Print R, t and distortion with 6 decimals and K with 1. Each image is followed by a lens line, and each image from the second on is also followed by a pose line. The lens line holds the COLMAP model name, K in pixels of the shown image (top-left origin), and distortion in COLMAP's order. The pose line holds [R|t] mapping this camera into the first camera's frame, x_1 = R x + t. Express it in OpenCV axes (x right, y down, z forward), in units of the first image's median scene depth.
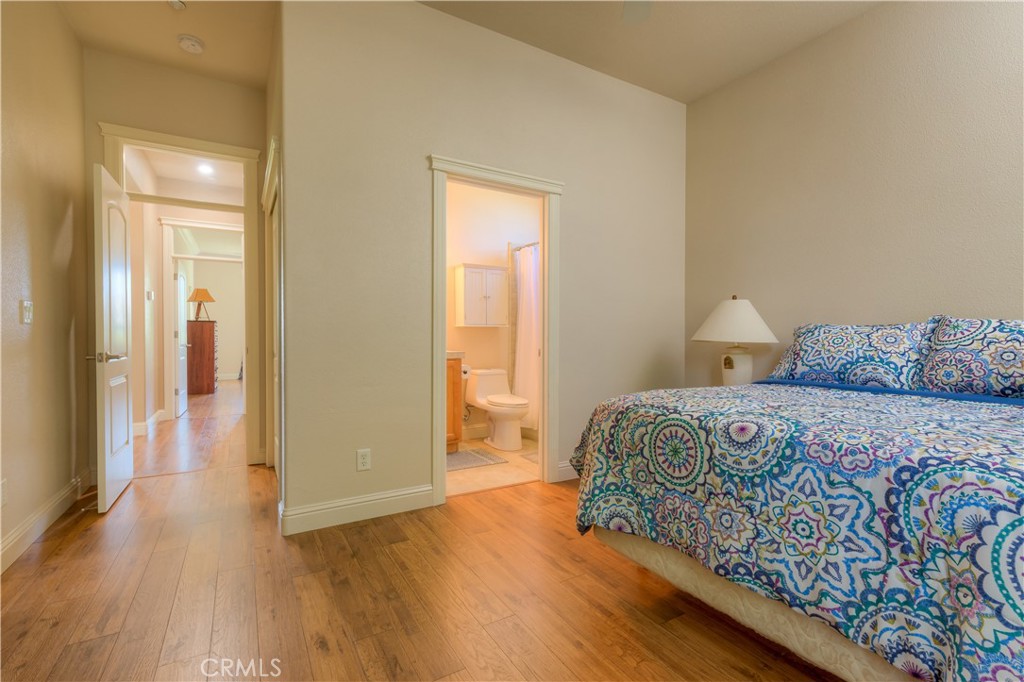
lens RADIAL K [[463.9, 0, 513.6], [0, 463.9, 339.7], [0, 0, 1]] dist [0.011195, -0.001000]
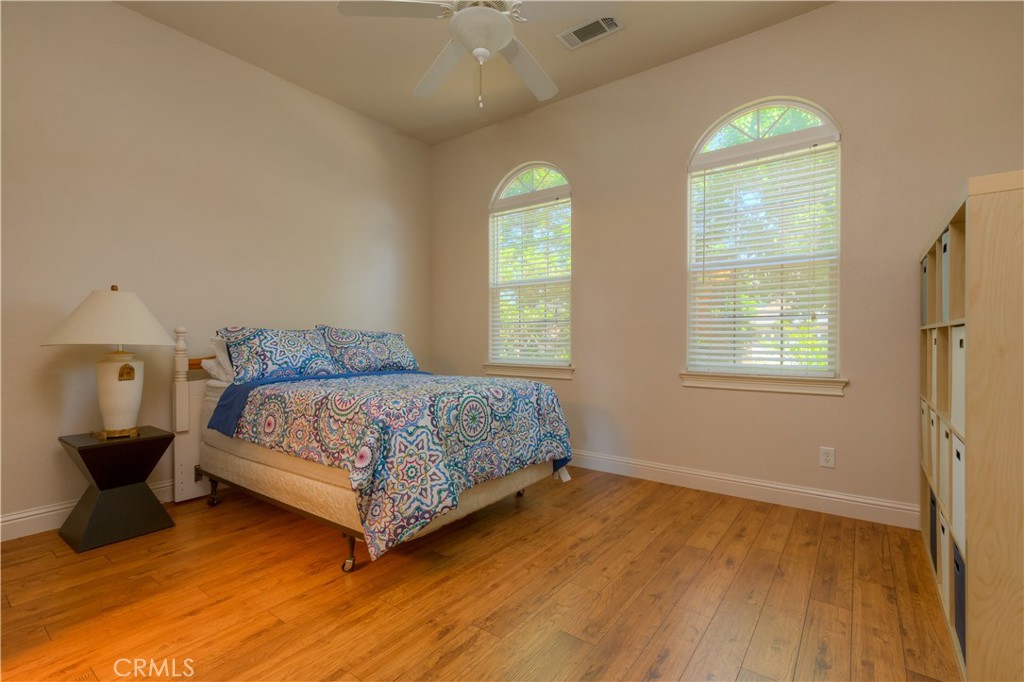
lens RADIAL K [[463.9, 0, 516.8], [0, 463.9, 341.2], [0, 0, 1]] dist [0.011195, -0.001000]
pose [[-0.385099, -0.003610, 0.922868, -0.911156], [0.005510, 0.999966, 0.006211, -0.007577], [-0.922859, 0.007477, -0.385065, 1.256574]]
